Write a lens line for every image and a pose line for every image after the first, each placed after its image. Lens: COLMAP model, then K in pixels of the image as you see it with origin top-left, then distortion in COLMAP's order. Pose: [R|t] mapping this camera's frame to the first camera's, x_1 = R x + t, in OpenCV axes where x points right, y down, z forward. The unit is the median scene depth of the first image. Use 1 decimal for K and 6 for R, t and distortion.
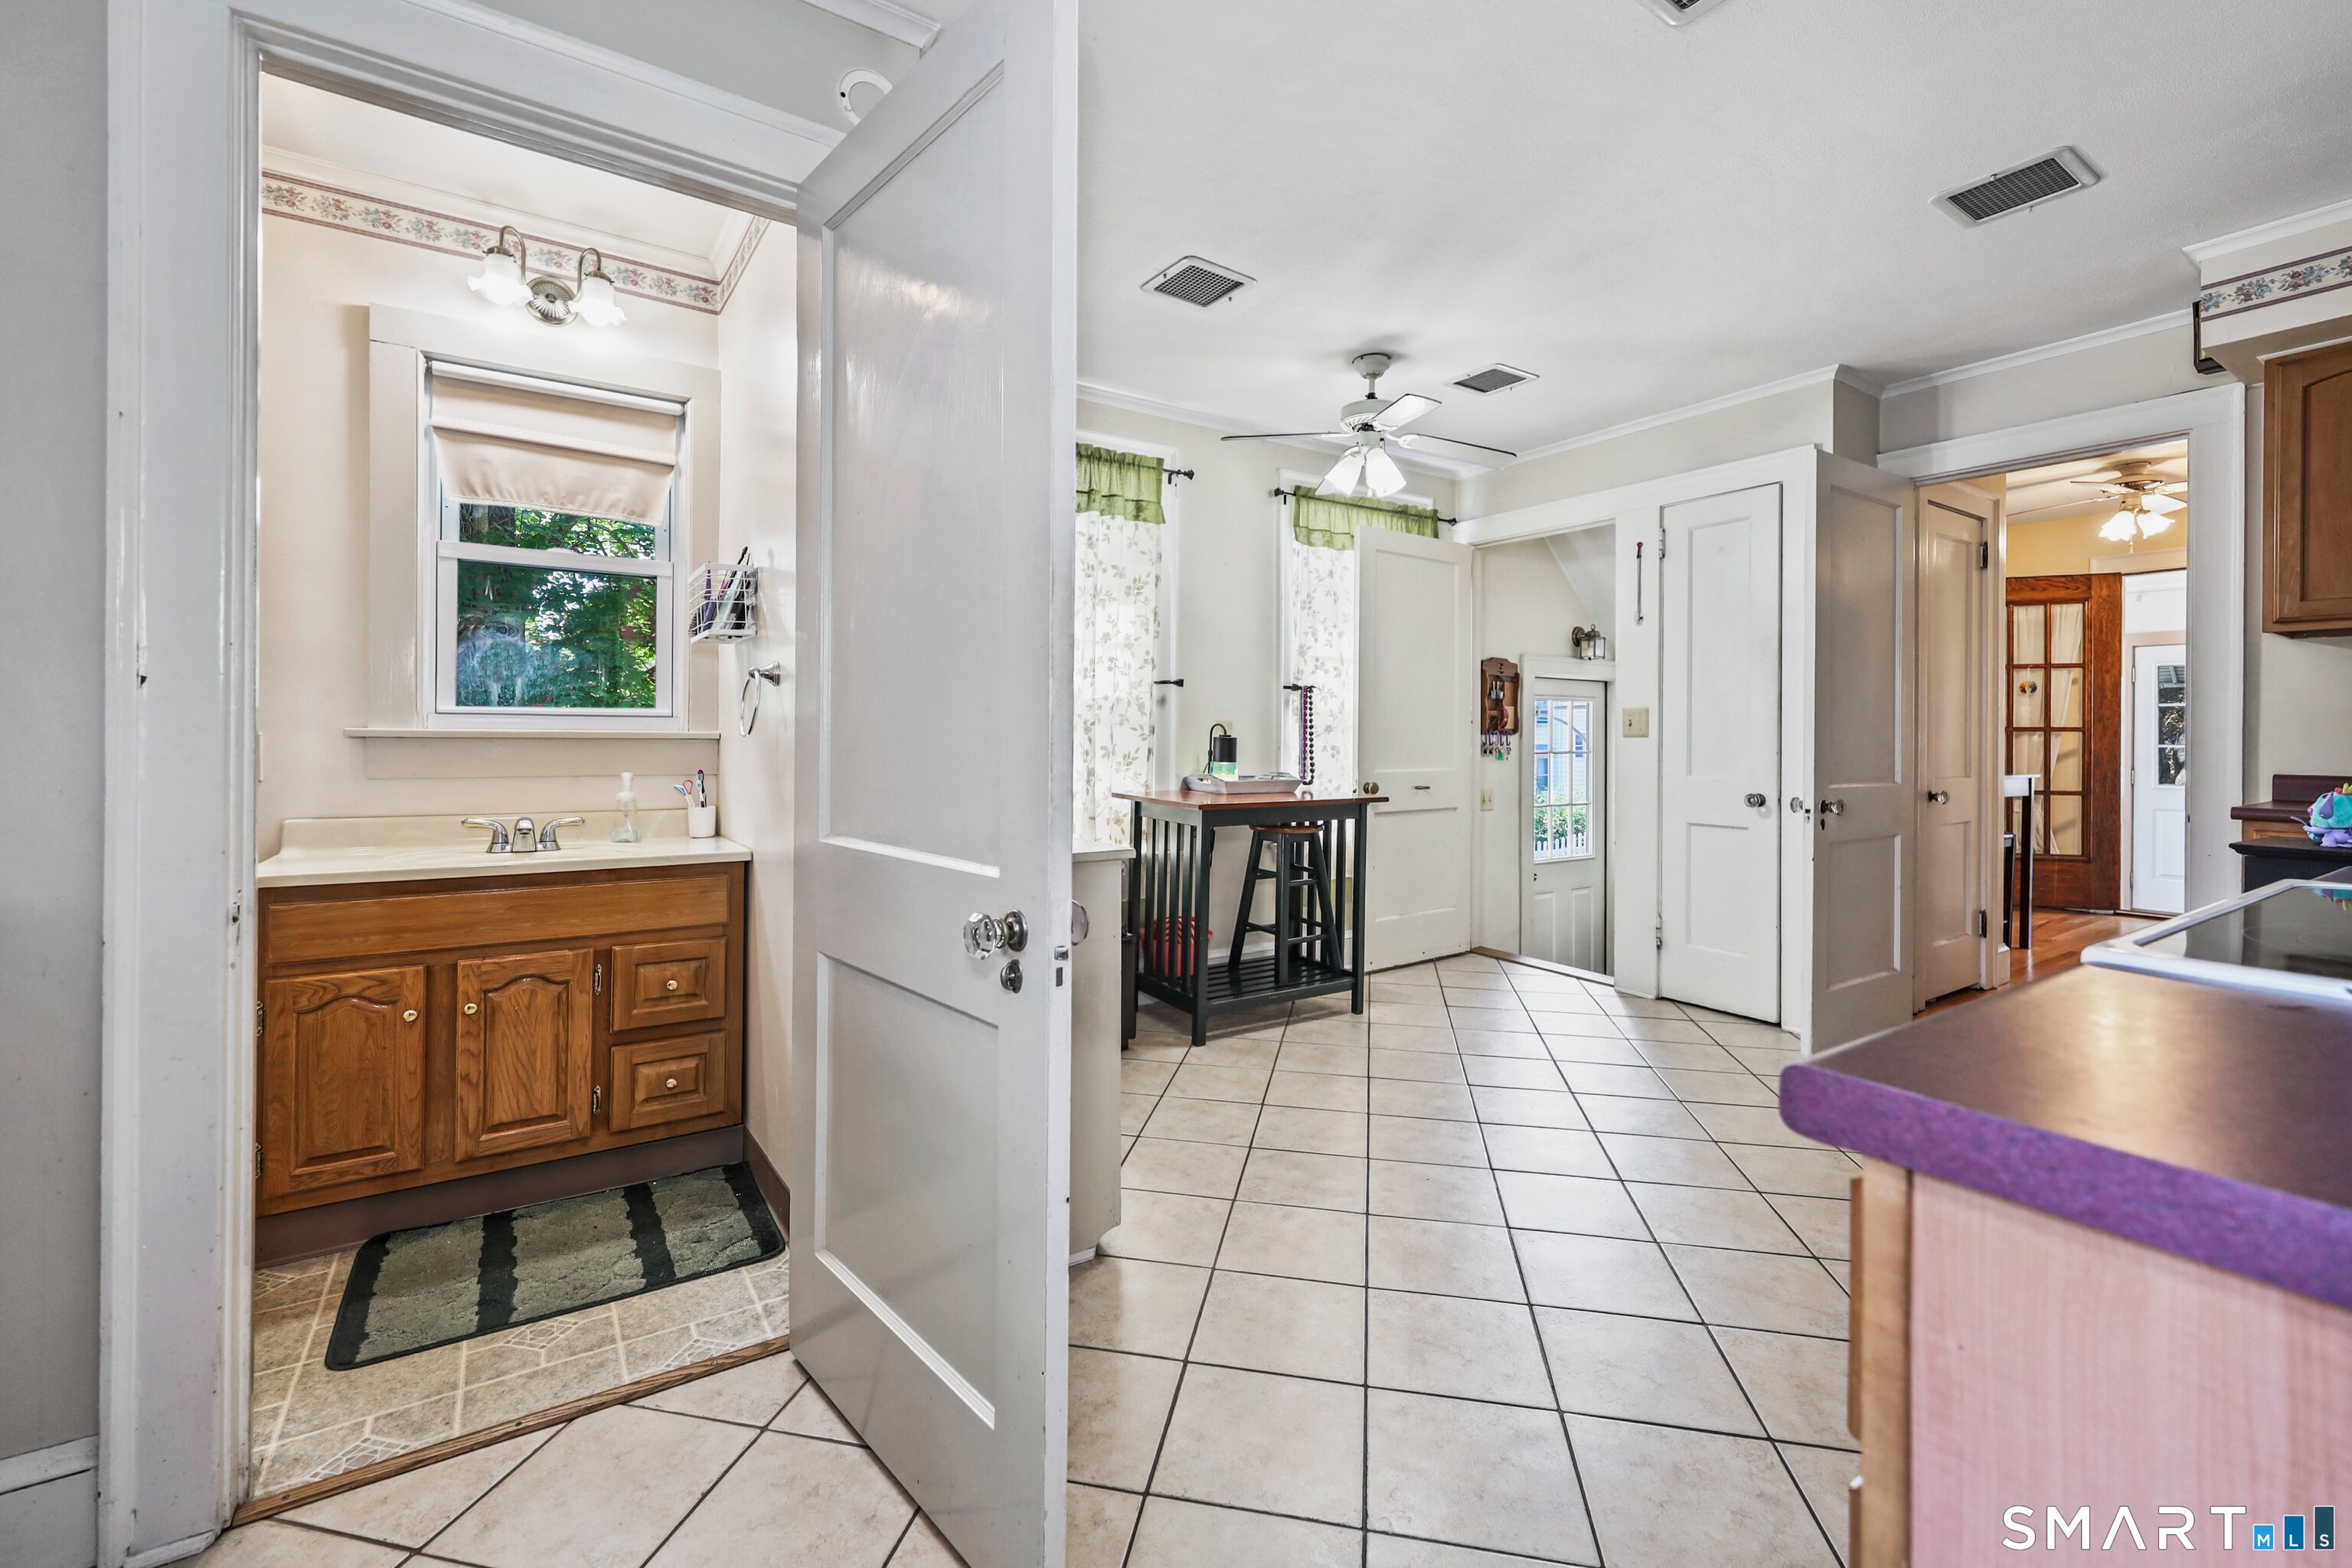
lens RADIAL K [[985.4, 0, 1160.6], [0, 985.4, 731.2], [0, 0, 1]] dist [0.001490, -0.000030]
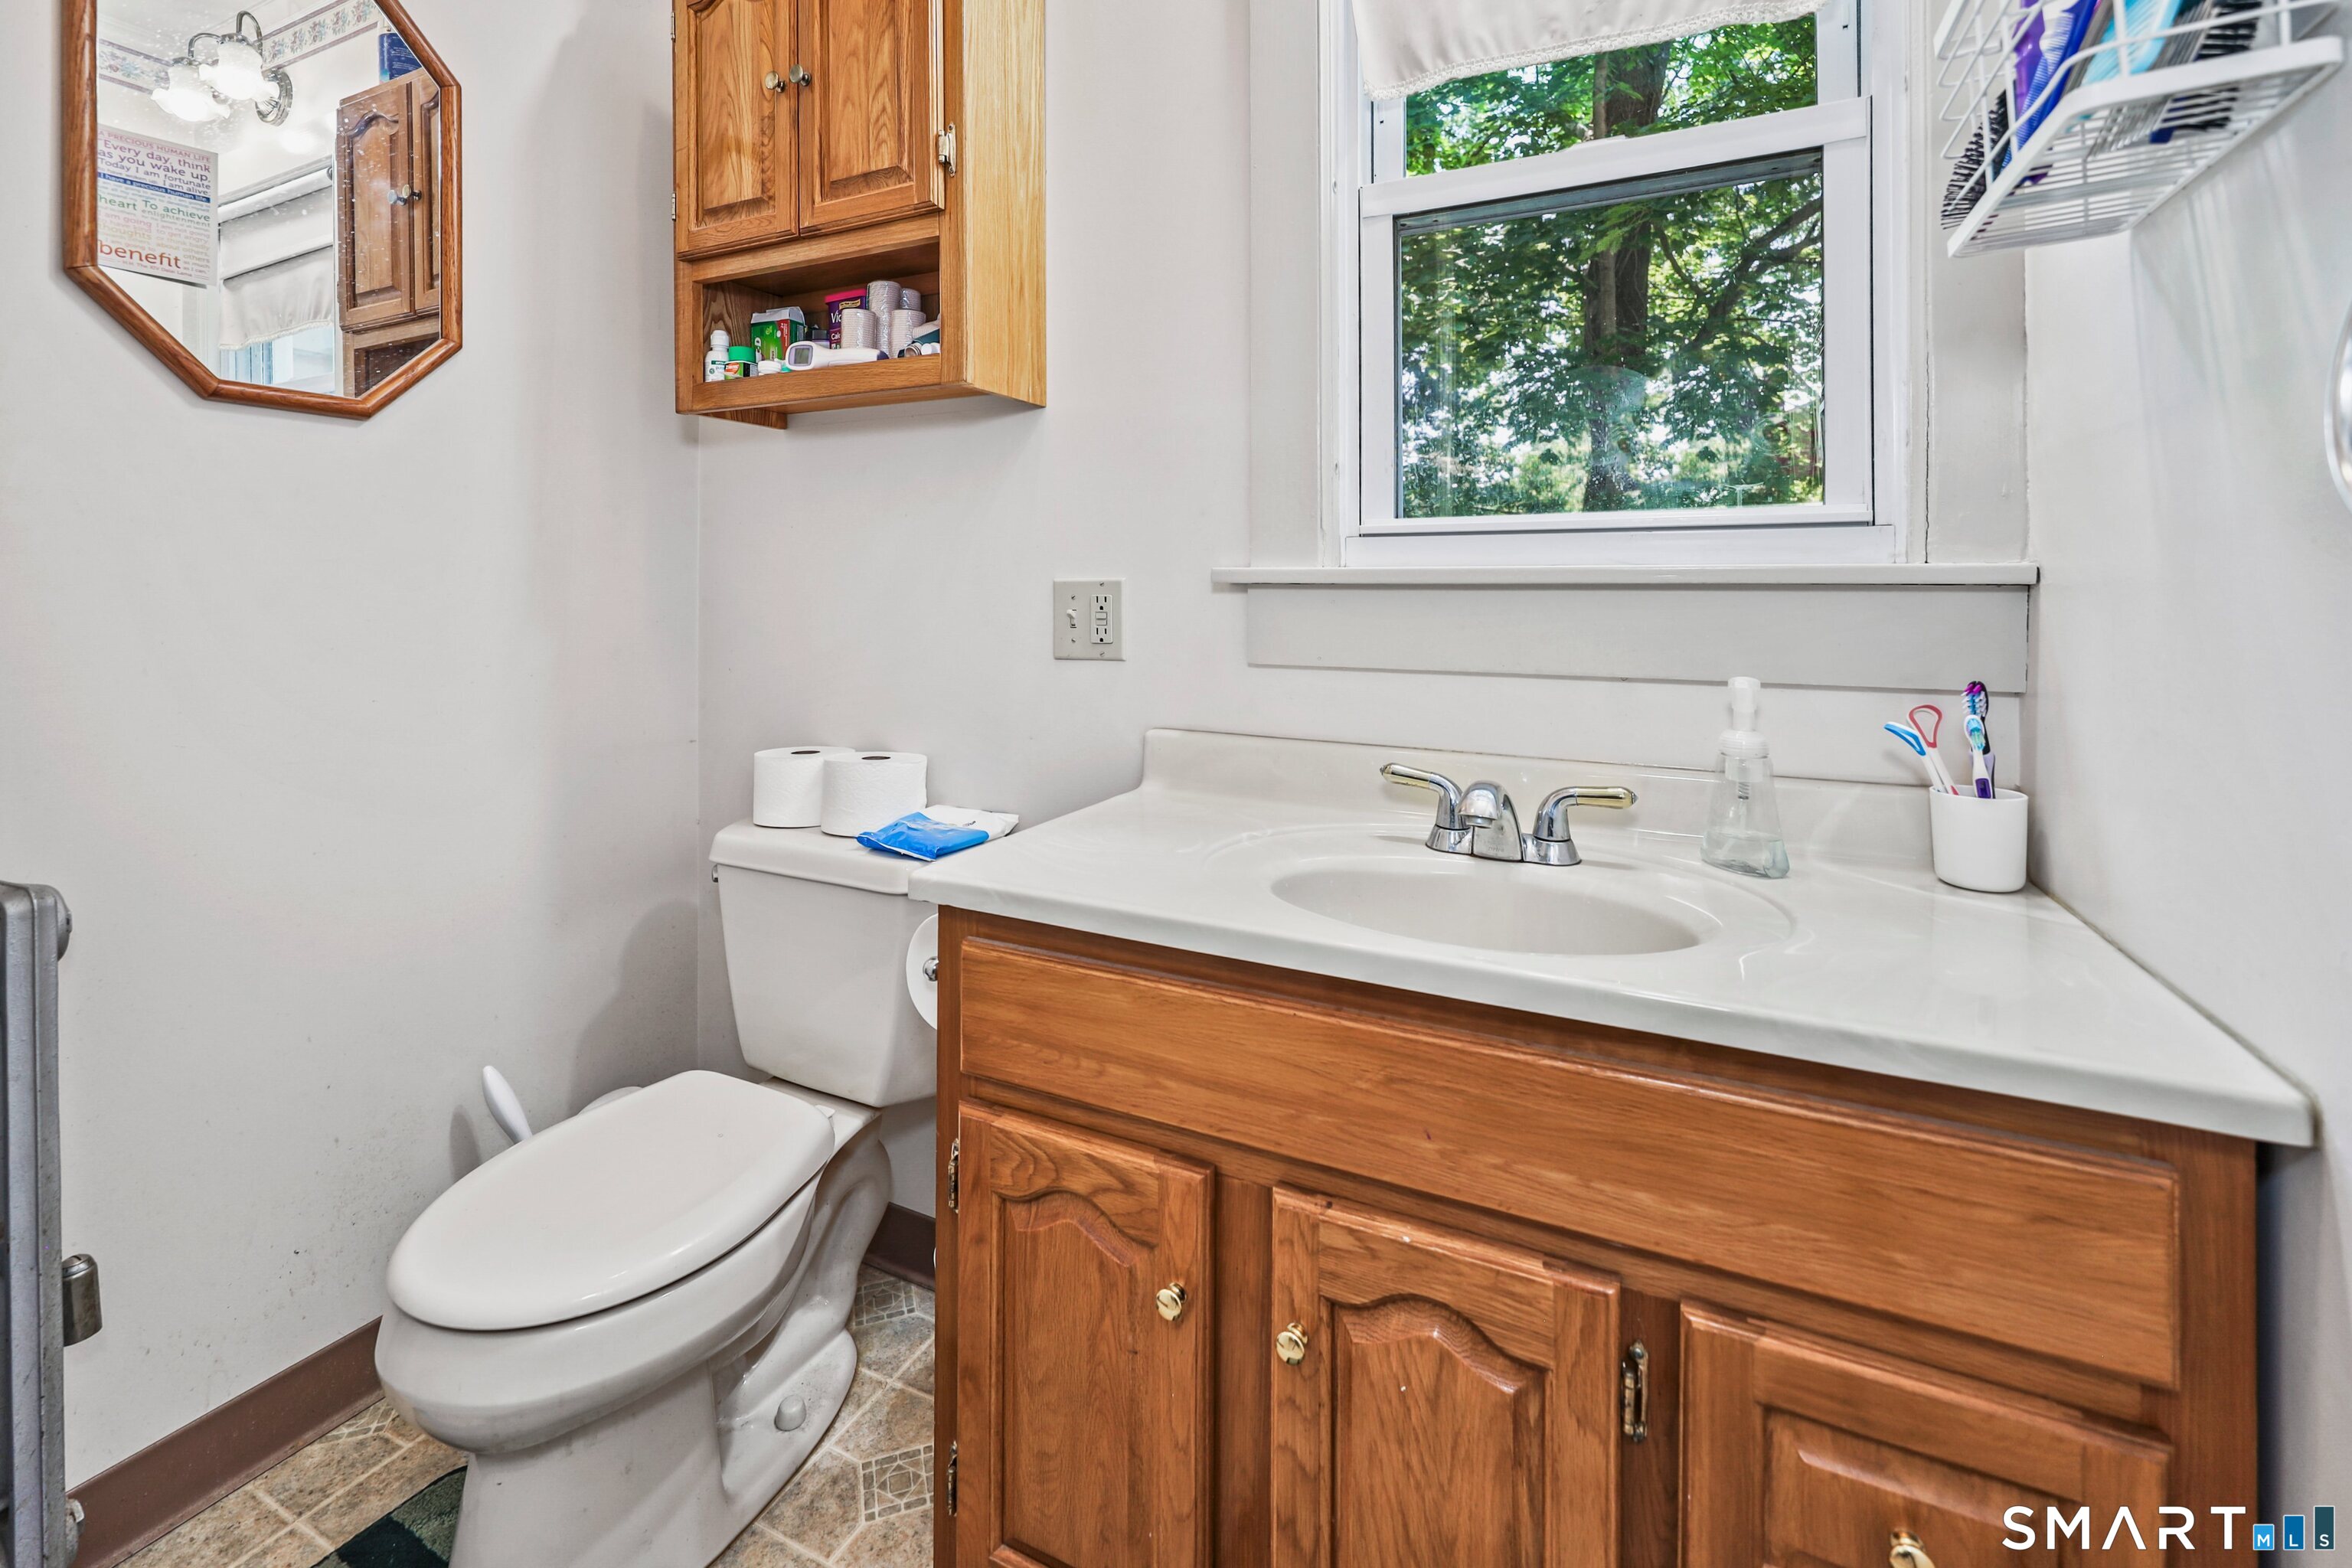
lens RADIAL K [[1007.5, 0, 1178.2], [0, 1007.5, 584.4], [0, 0, 1]] dist [-0.000489, -0.000166]
pose [[0.512850, -0.000258, -0.858478, -0.315046], [0.010574, 0.999926, 0.006017, 0.002863], [0.858413, -0.012163, 0.512815, 0.603318]]
